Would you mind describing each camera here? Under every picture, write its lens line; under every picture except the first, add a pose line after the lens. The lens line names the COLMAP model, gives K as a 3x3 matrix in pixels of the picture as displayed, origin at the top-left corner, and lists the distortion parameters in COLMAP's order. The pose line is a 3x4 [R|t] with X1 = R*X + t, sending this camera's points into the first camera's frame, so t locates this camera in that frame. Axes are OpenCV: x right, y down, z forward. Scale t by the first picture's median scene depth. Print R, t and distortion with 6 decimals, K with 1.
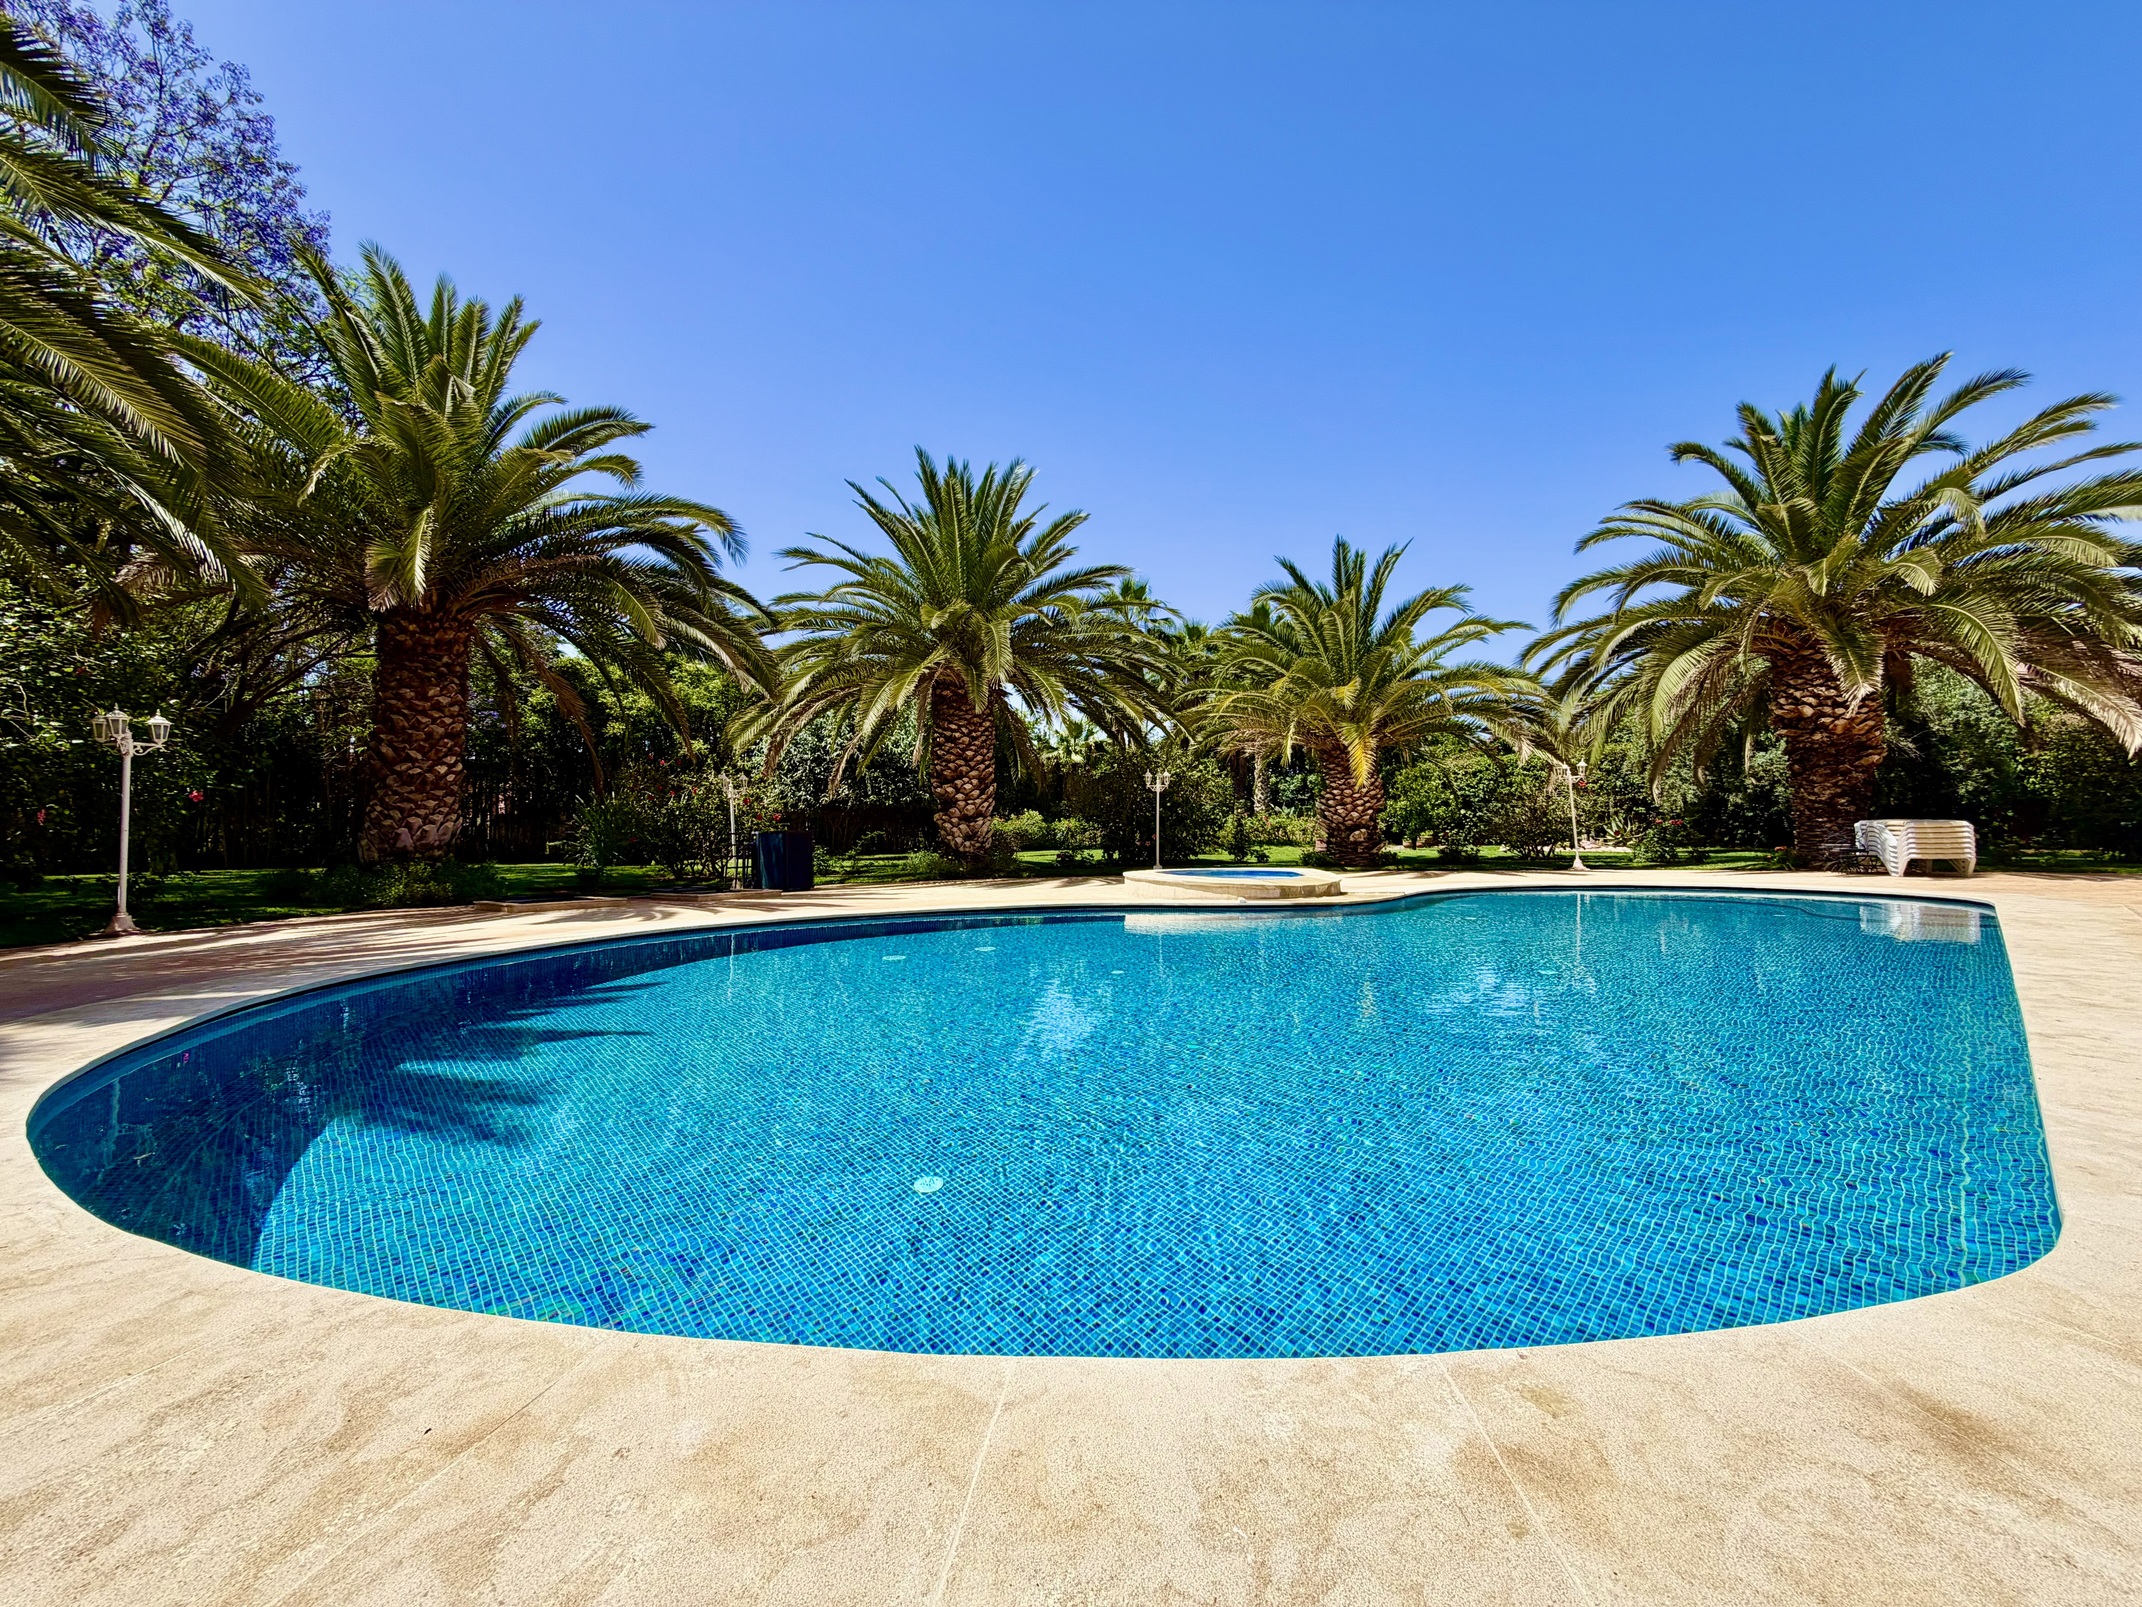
lens RADIAL K [[855.9, 0, 1078.4], [0, 855.9, 833.7], [0, 0, 1]] dist [-0.001026, -0.000397]
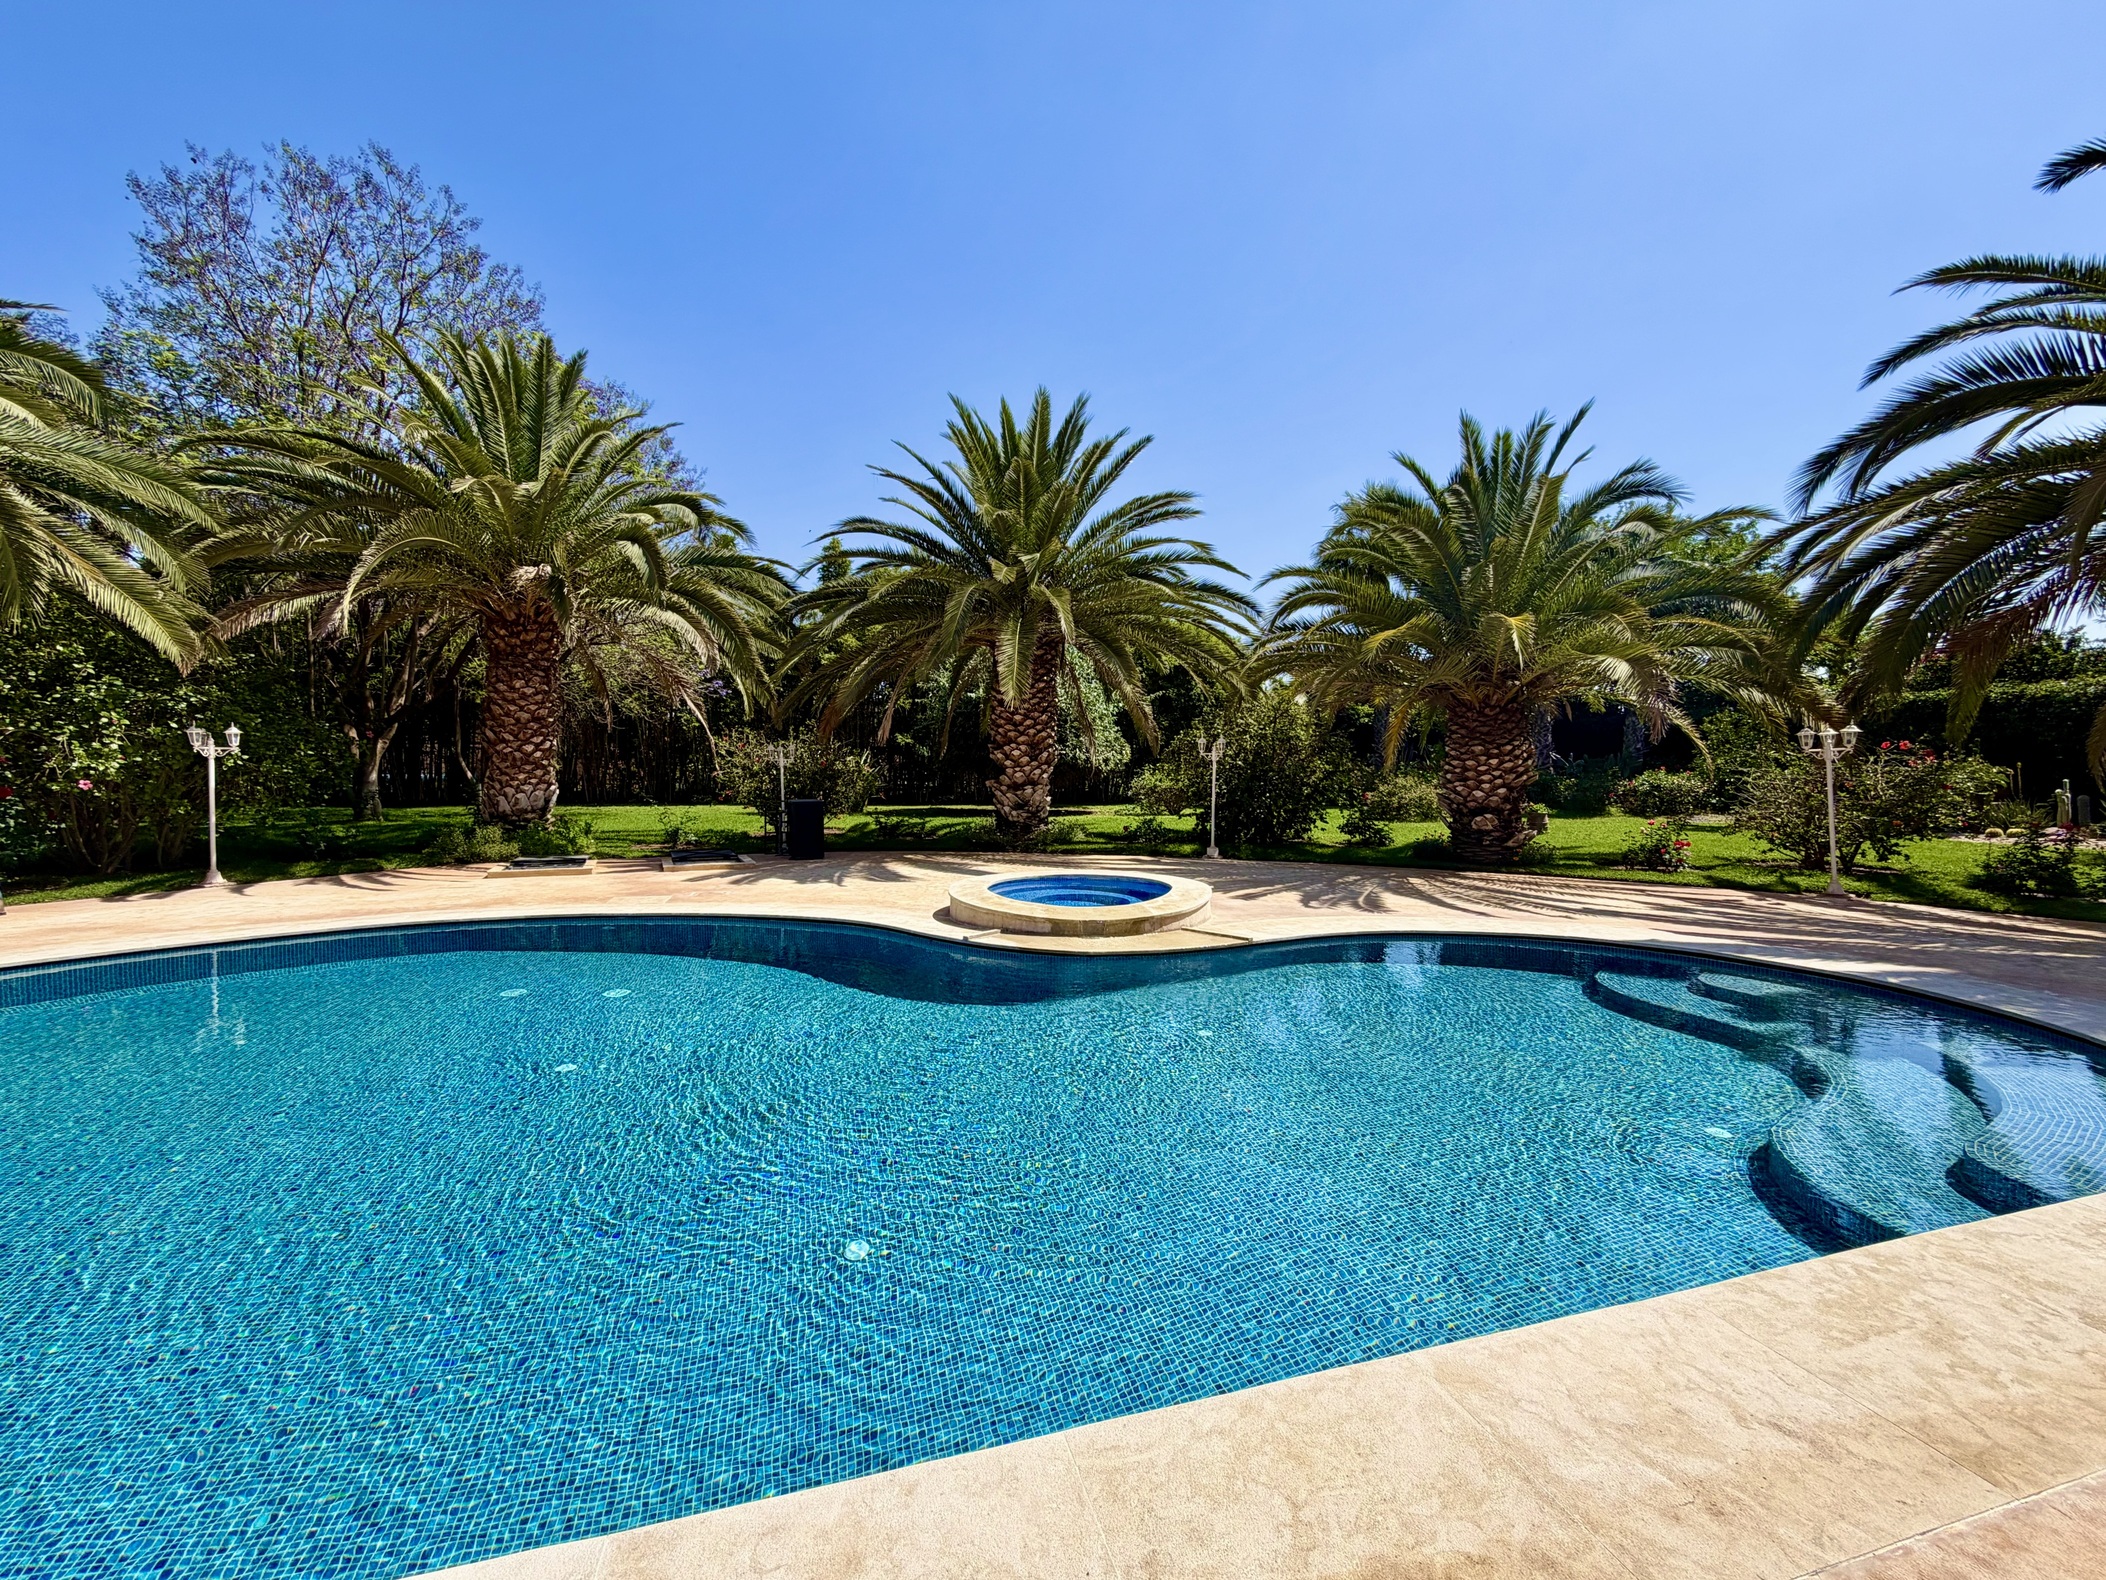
lens RADIAL K [[841.5, 0, 1060.3], [0, 841.5, 819.6], [0, 0, 1]] dist [-0.001026, -0.000397]
pose [[0.896815, 0.046026, -0.440006, 0.469474], [-0.013755, 0.996993, 0.076255, -0.075471], [0.442193, -0.062334, 0.894751, 0.255291]]
